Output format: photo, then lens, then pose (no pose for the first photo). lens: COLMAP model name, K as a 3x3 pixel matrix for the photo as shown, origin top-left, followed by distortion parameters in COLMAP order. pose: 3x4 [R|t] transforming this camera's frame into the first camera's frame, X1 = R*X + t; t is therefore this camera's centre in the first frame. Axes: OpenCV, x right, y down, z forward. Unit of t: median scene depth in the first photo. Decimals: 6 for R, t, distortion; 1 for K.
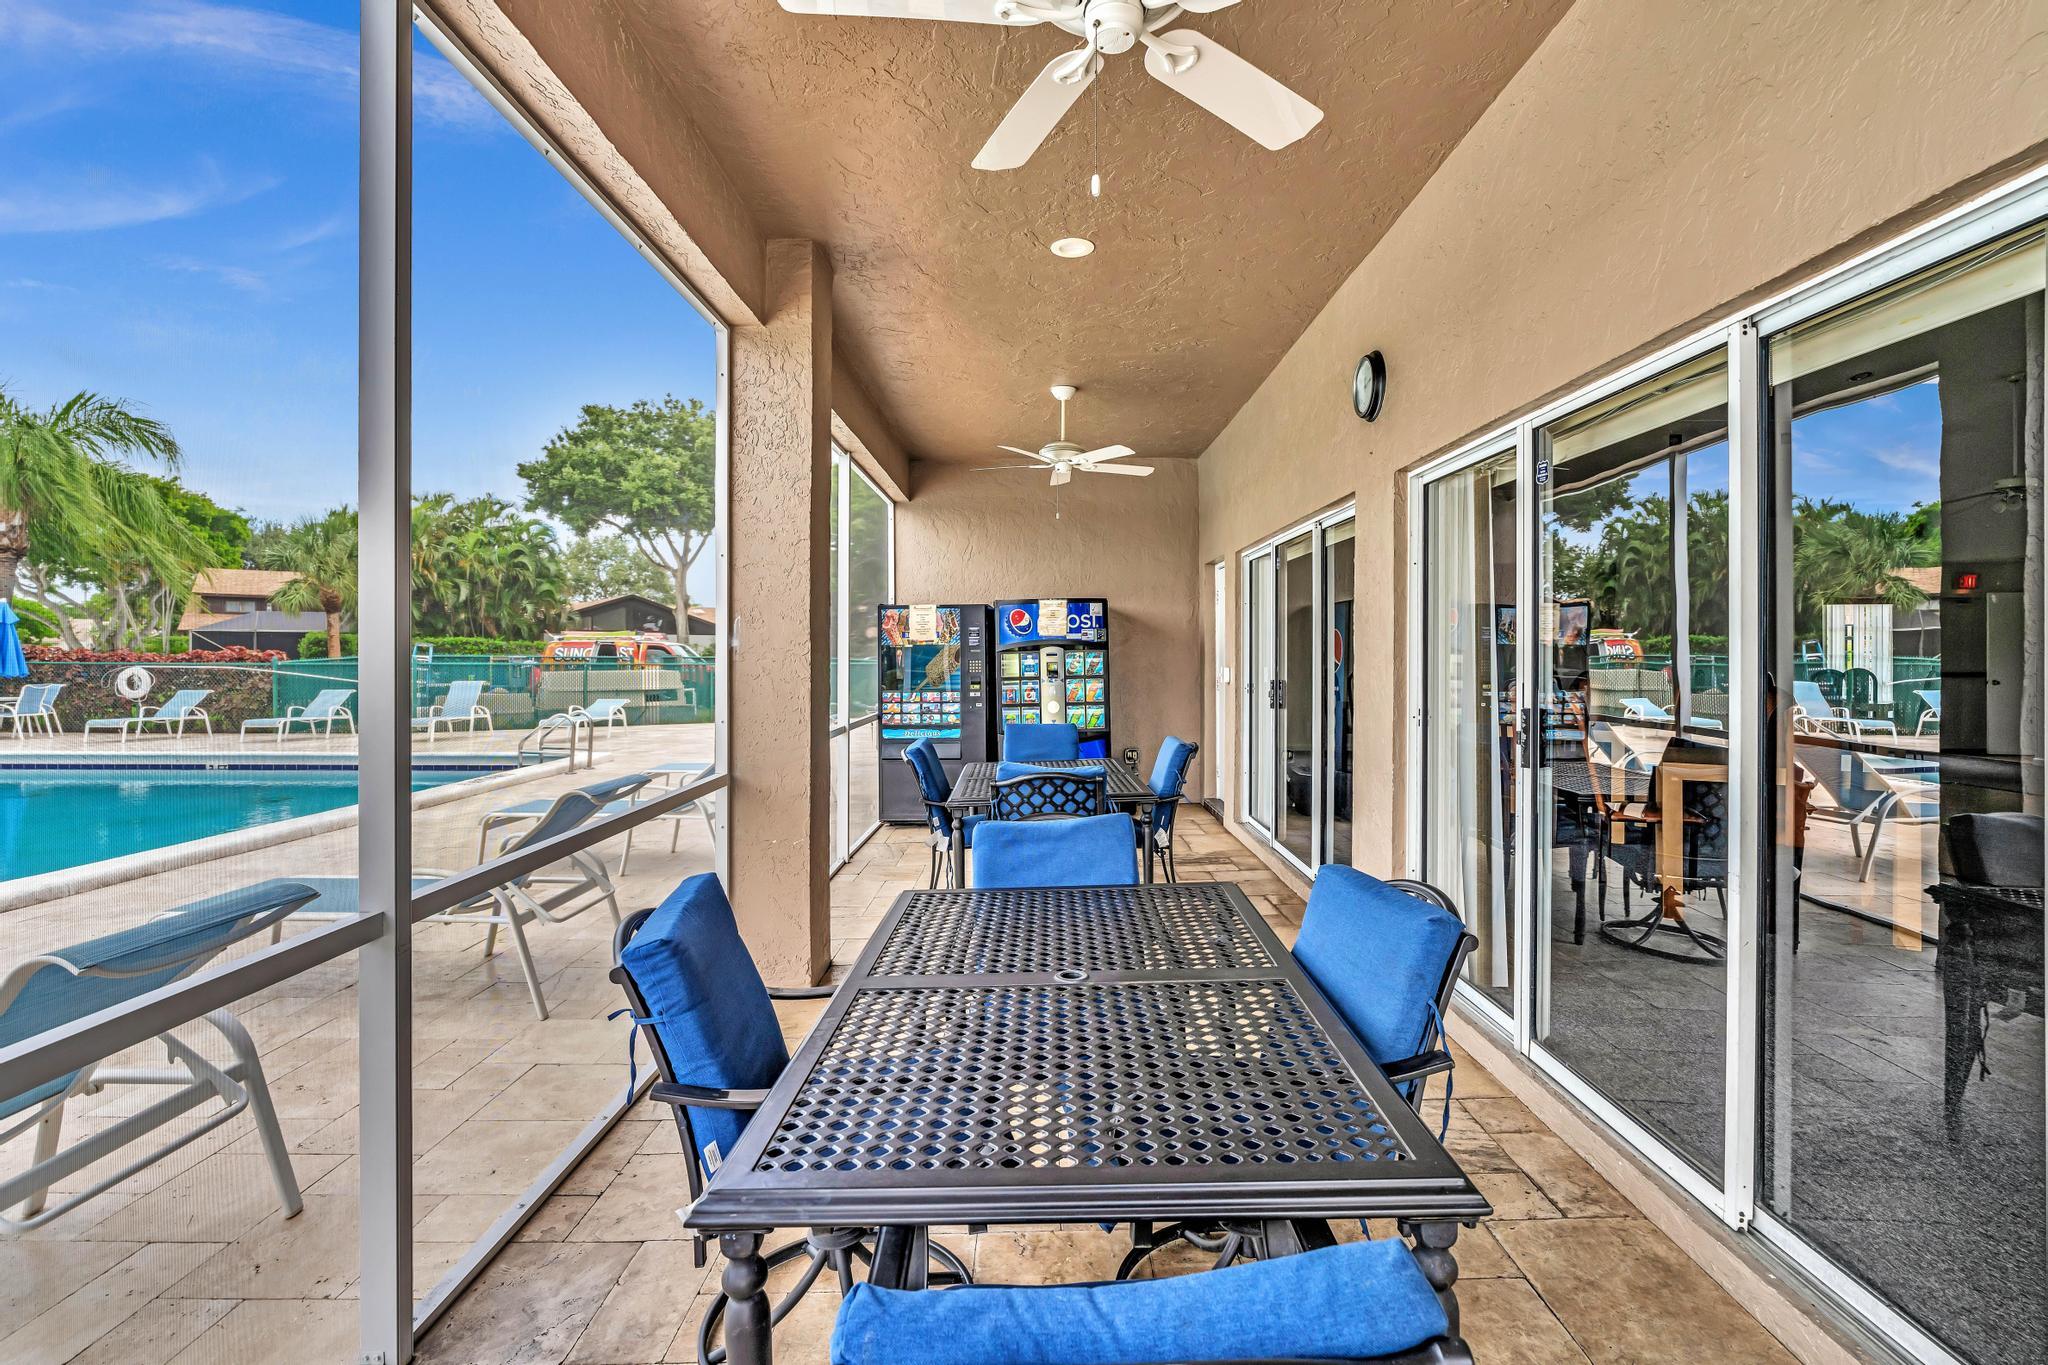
lens RADIAL K [[942.0, 0, 1020.0], [0, 942.0, 662.7], [0, 0, 1]] dist [-0.015339, -0.000633]
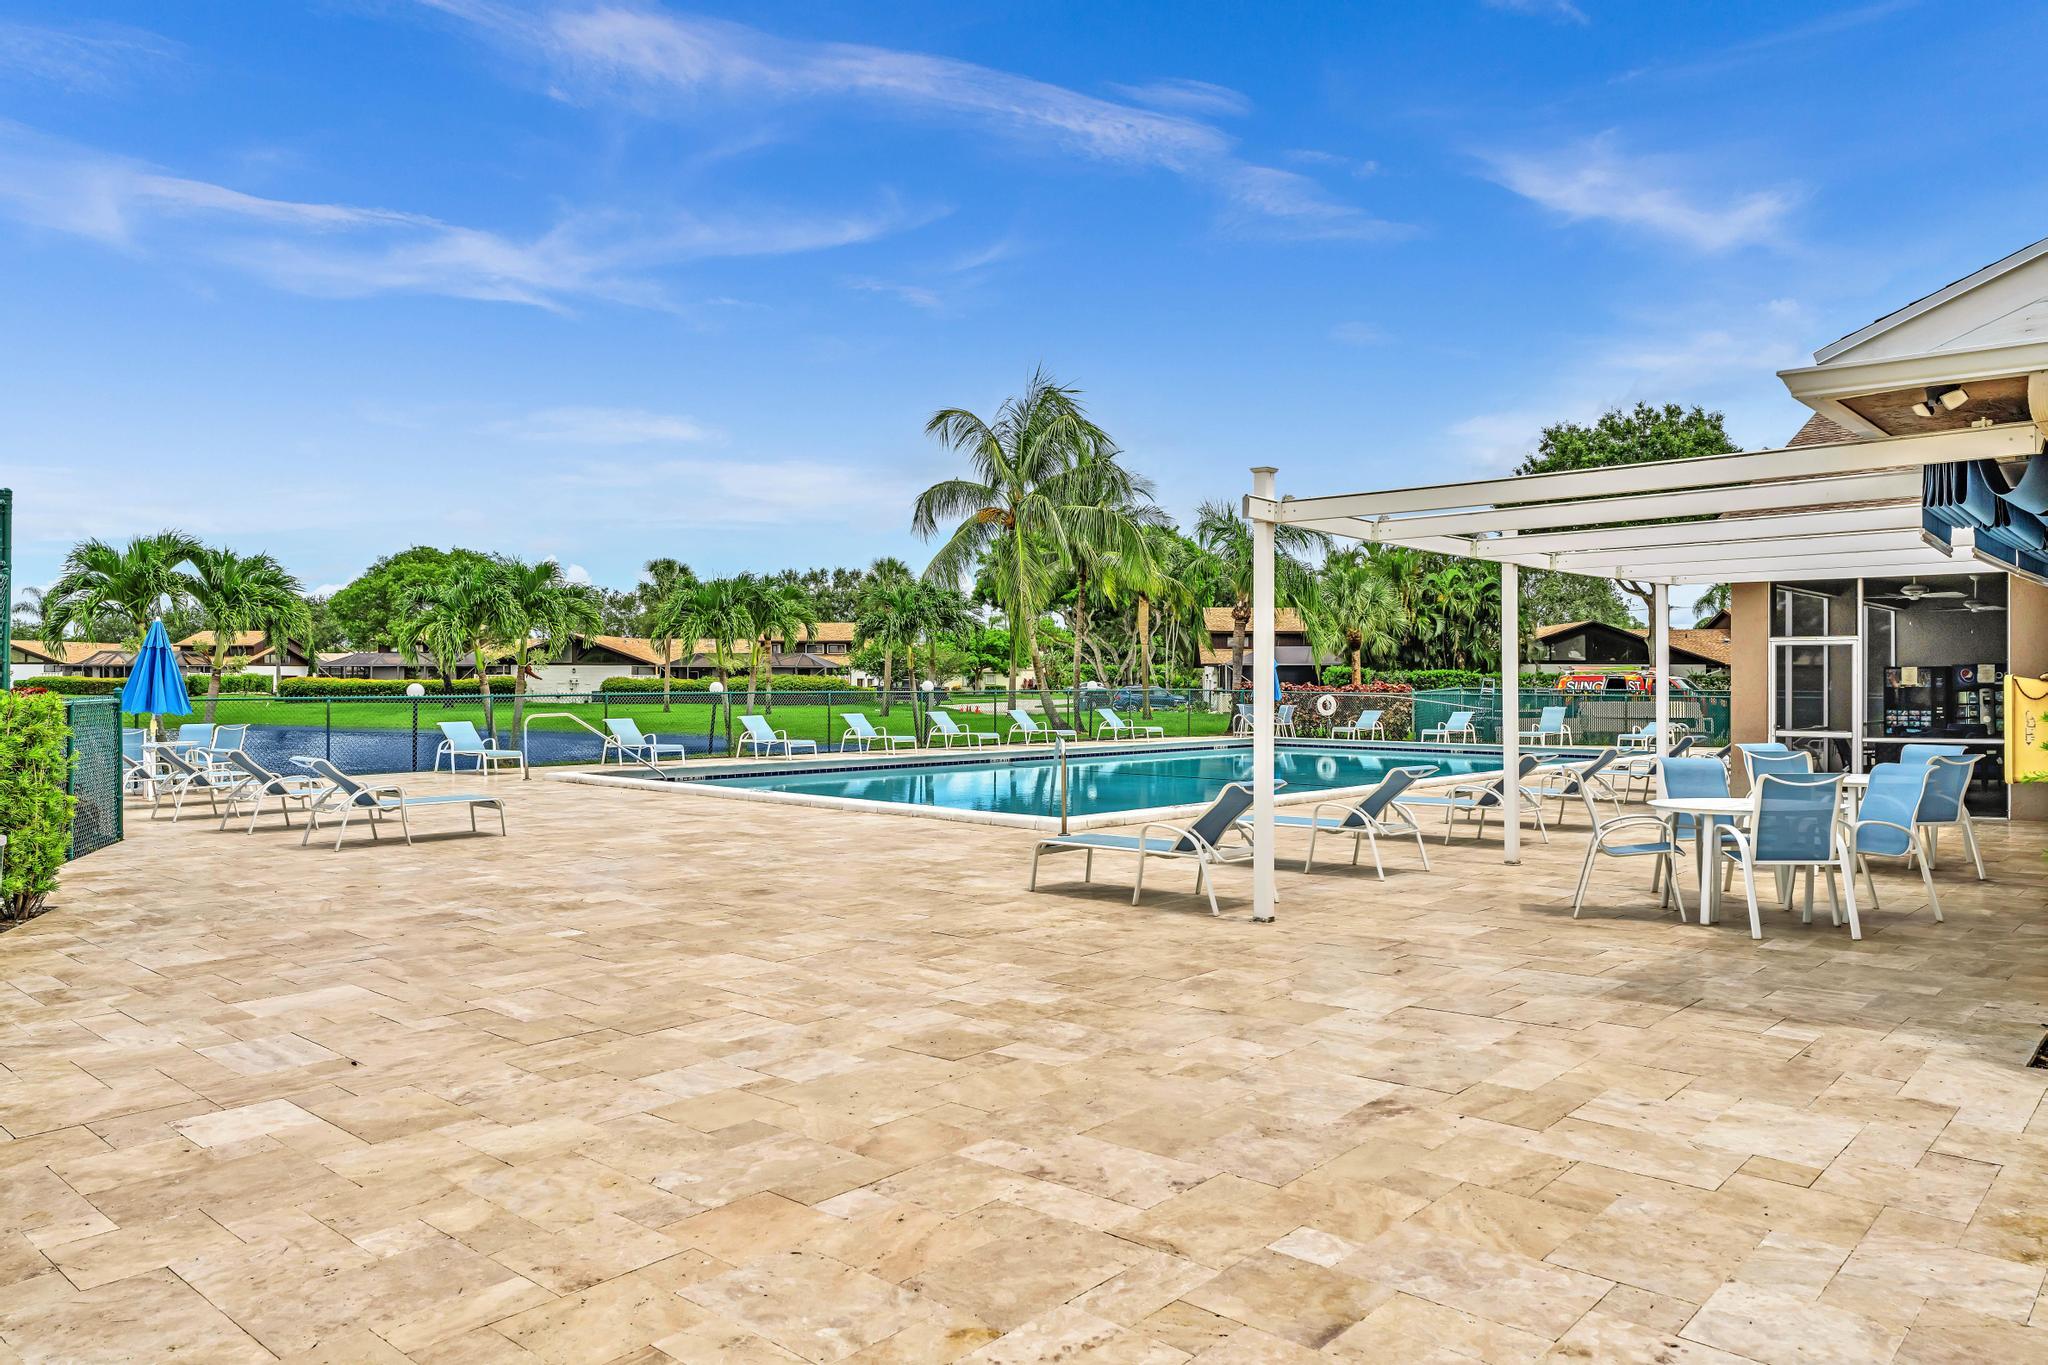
lens RADIAL K [[1385.8, 0, 1025.7], [0, 1385.8, 686.0], [0, 0, 1]] dist [-0.003881, -0.000746]
pose [[0.749346, 0.003400, -0.662170, 0.124269], [-0.008411, 0.999955, -0.004383, 0.002166], [0.662125, 0.008854, 0.749341, -0.695910]]
